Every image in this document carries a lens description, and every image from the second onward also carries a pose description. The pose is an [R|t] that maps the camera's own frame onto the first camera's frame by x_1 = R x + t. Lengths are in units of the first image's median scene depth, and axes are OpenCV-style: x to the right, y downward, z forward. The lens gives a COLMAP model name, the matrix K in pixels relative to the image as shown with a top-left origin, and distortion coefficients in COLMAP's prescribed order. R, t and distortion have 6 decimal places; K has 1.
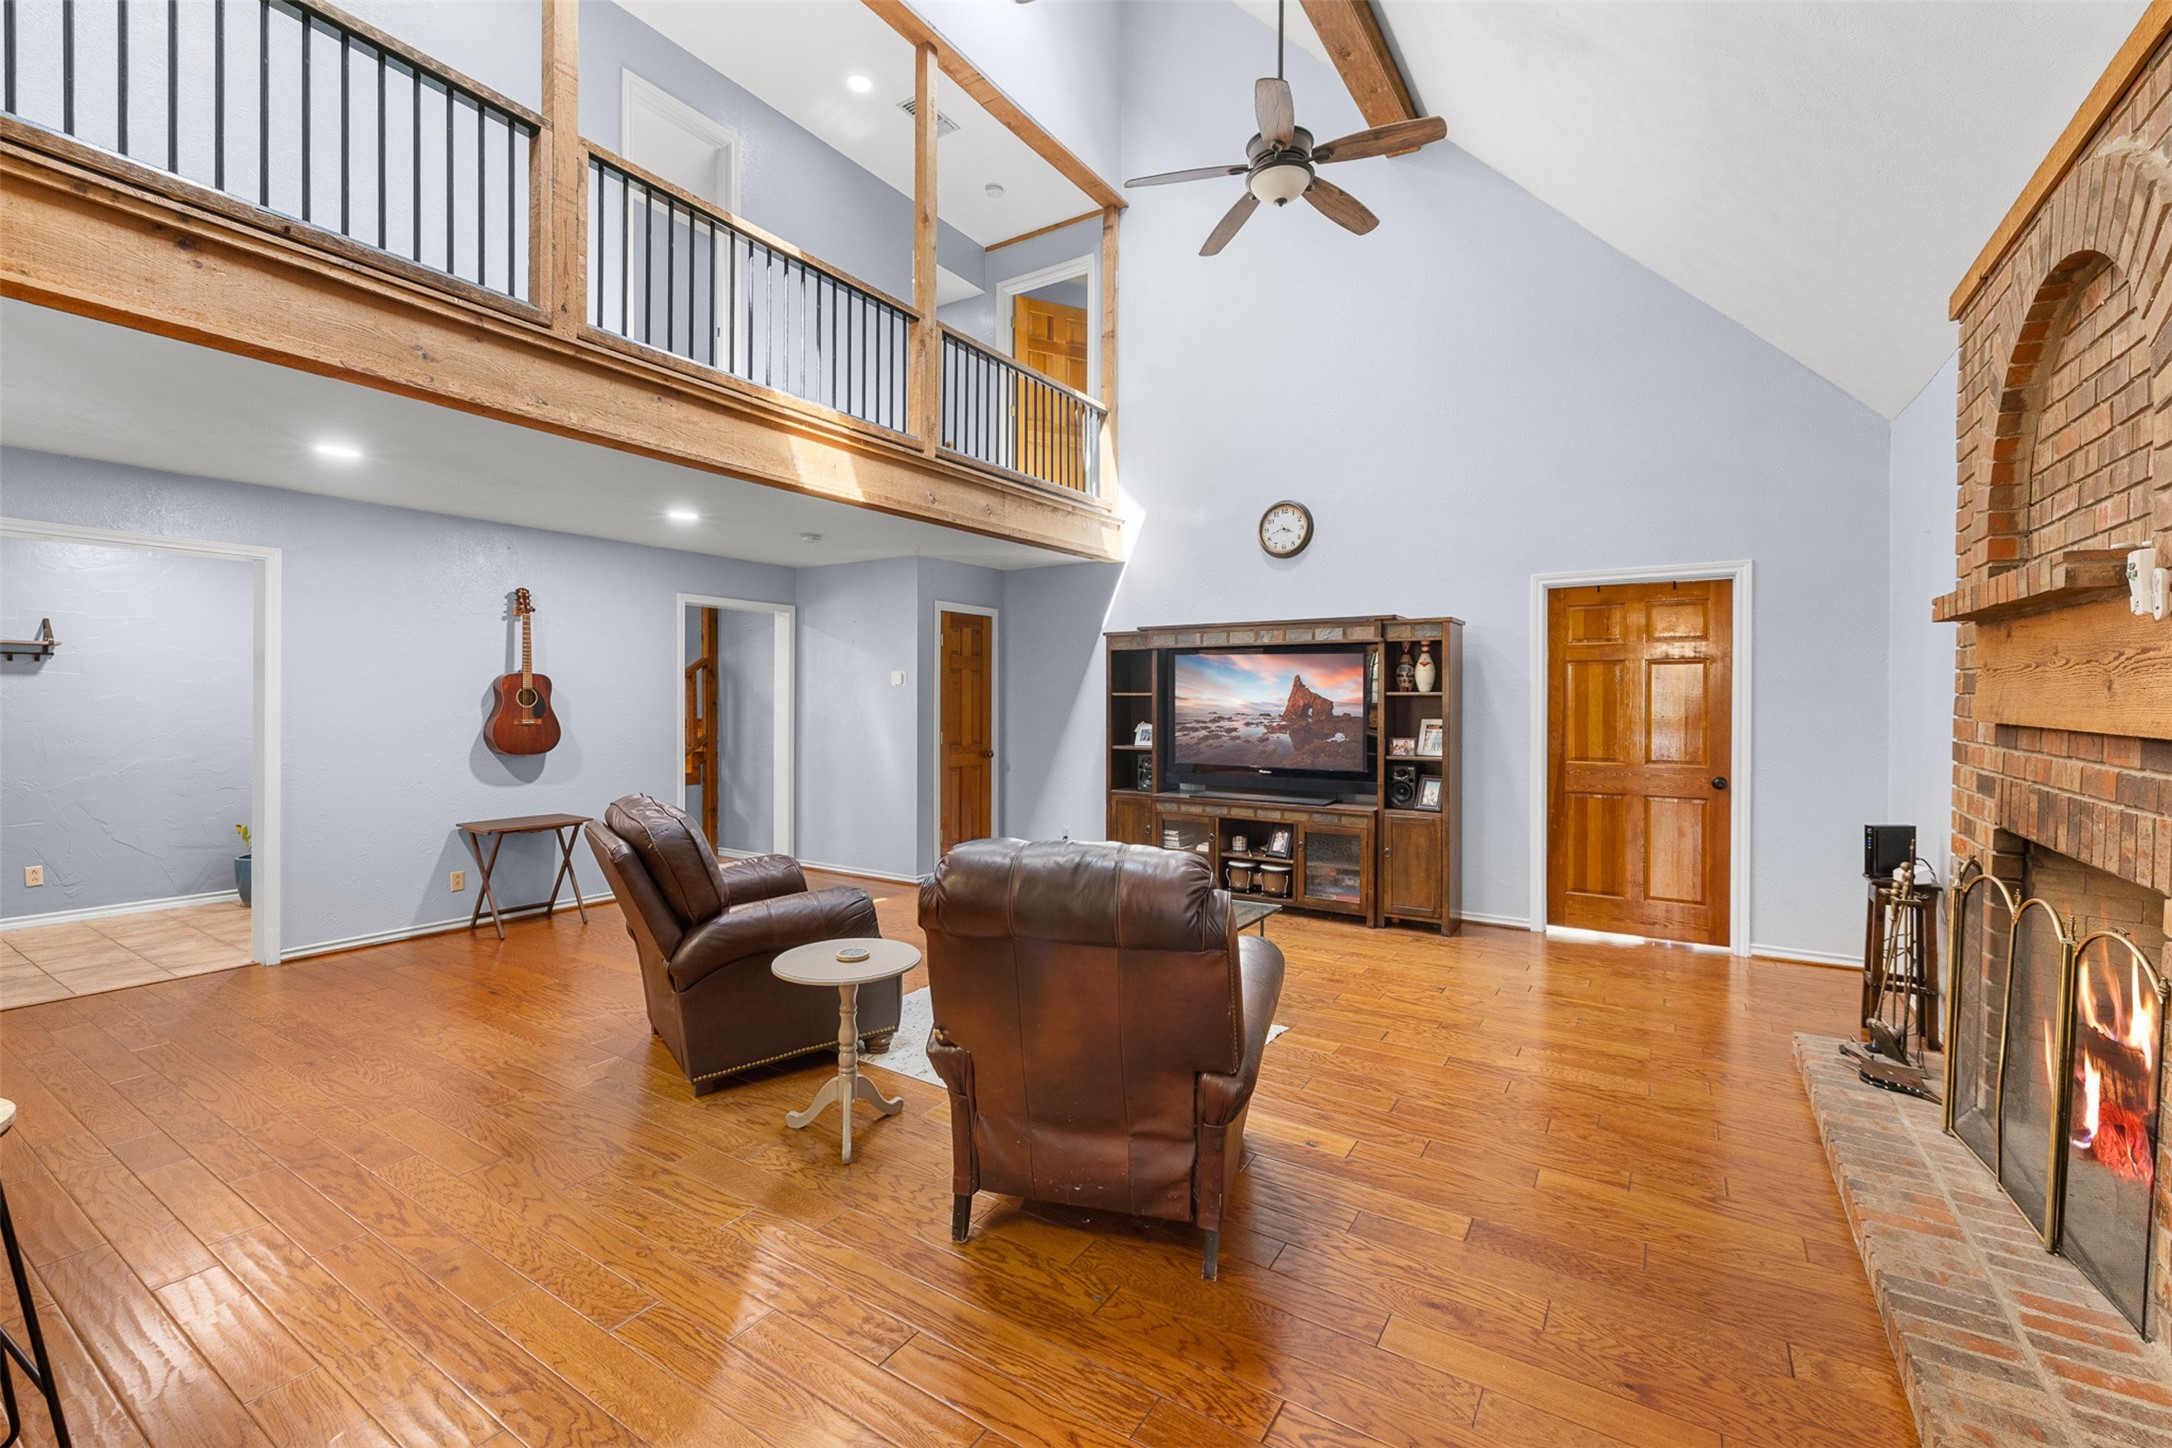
lens RADIAL K [[922.1, 0, 1083.4], [0, 922.1, 709.4], [0, 0, 1]] dist [-0.000639, -0.000027]
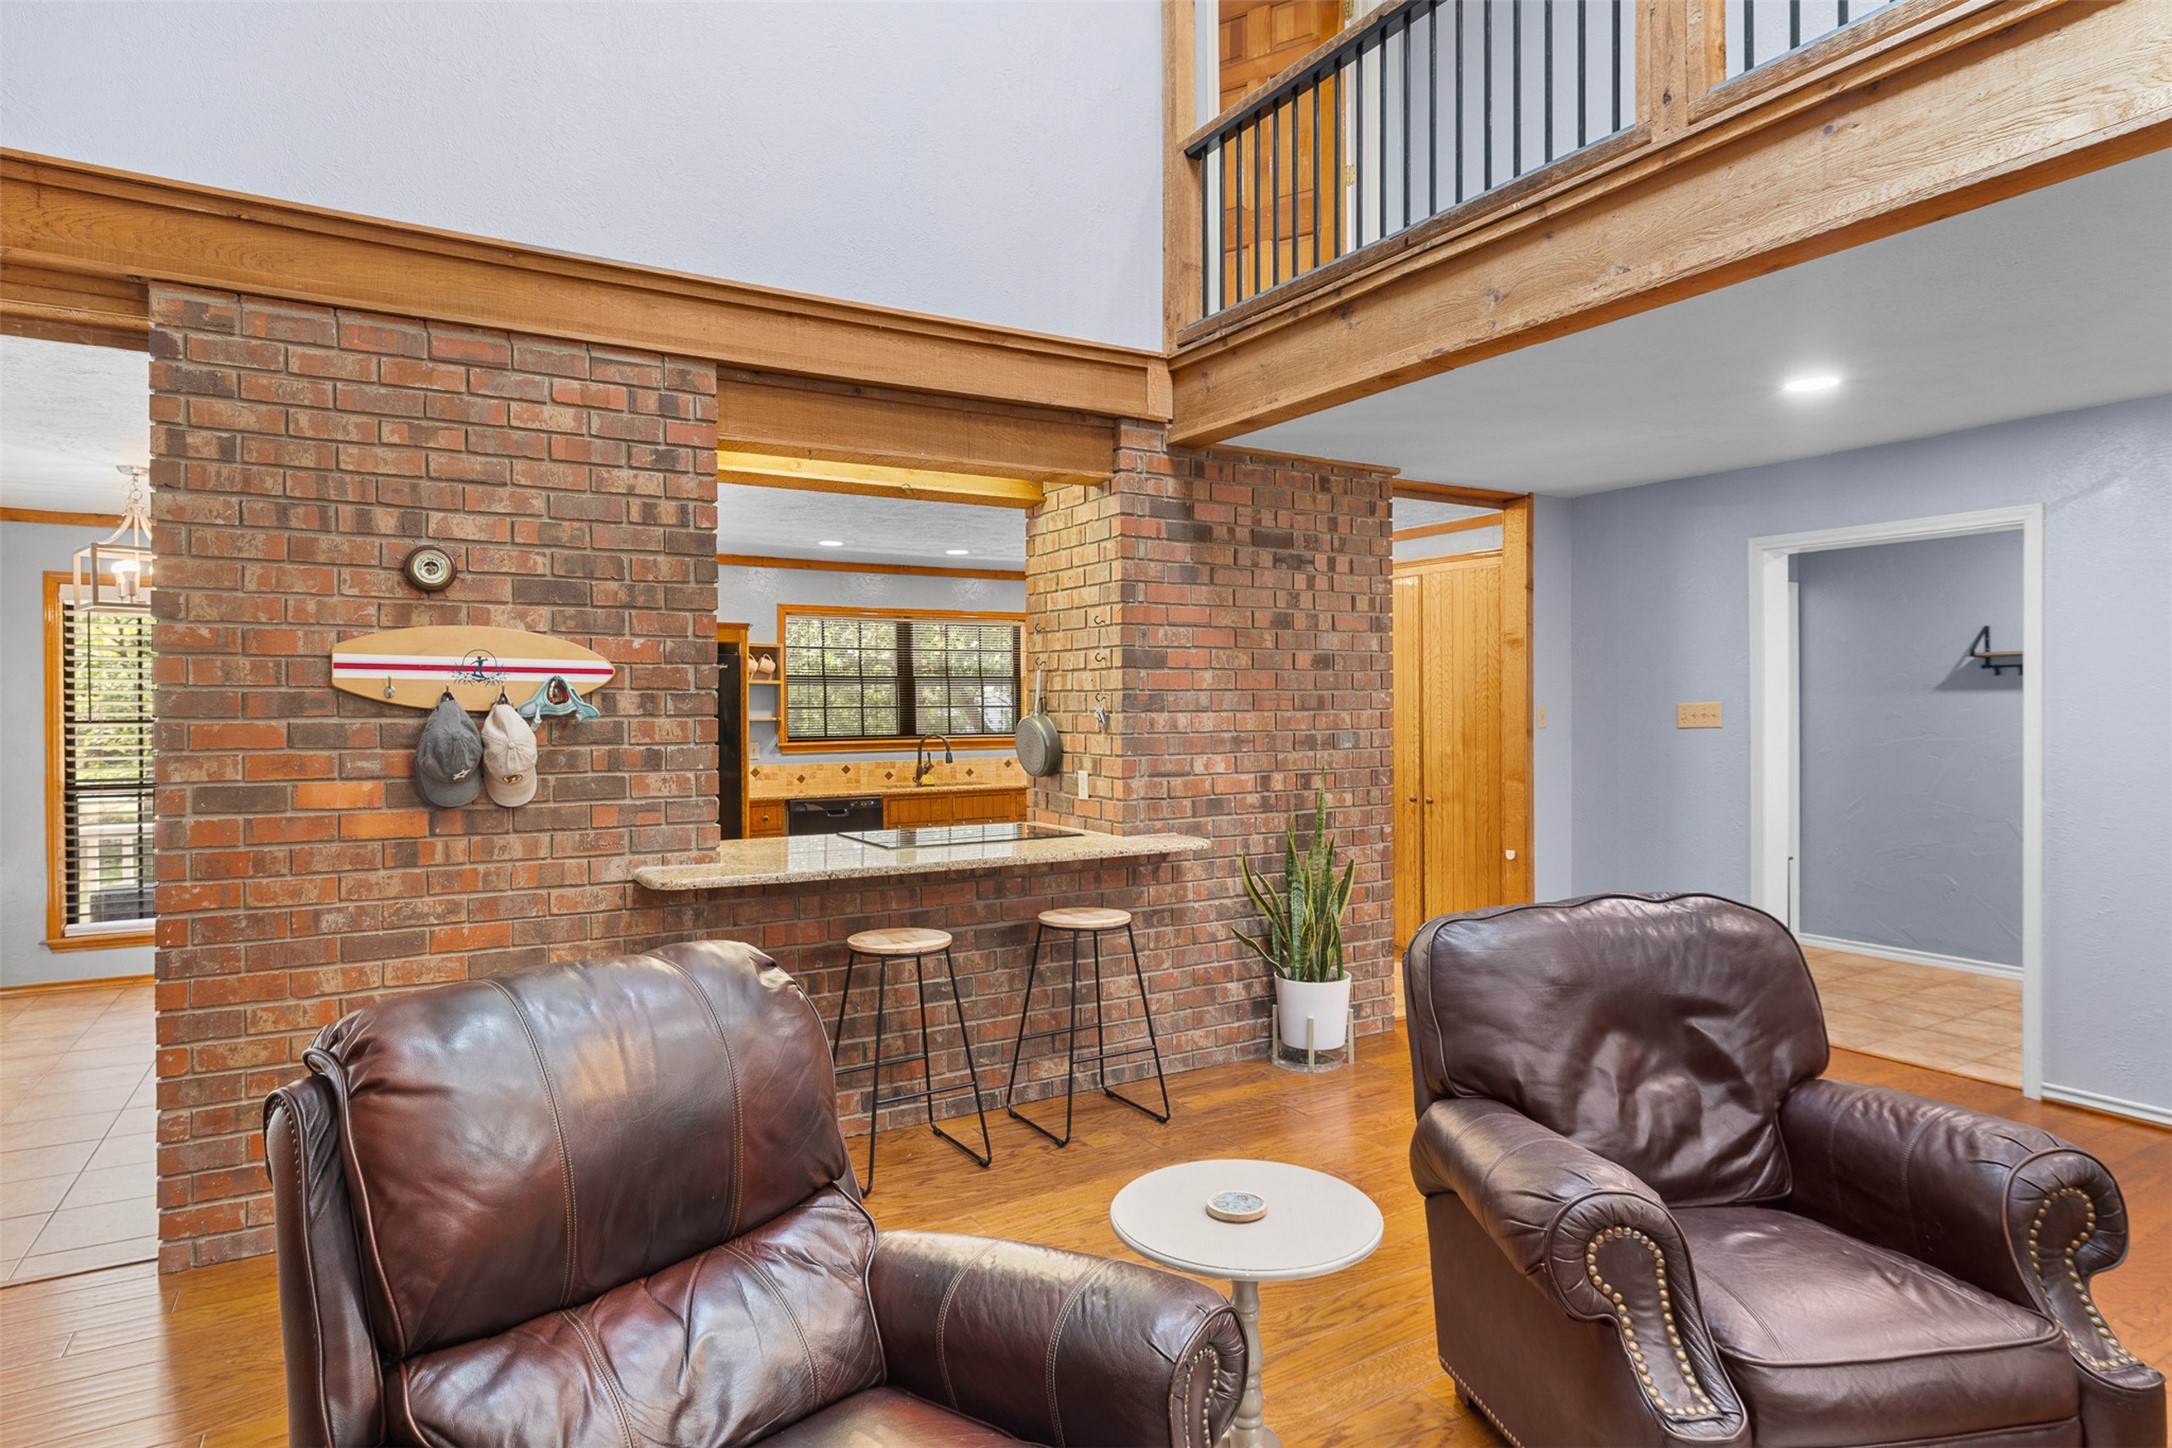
lens RADIAL K [[1186.4, 0, 1085.3], [0, 1186.4, 713.1], [0, 0, 1]] dist [-0.001438, -0.000605]
pose [[-0.446422, -0.002084, -0.894820, 0.212512], [-0.003920, 0.999992, -0.000373, -0.011006], [0.894814, 0.003341, -0.446427, 0.654282]]
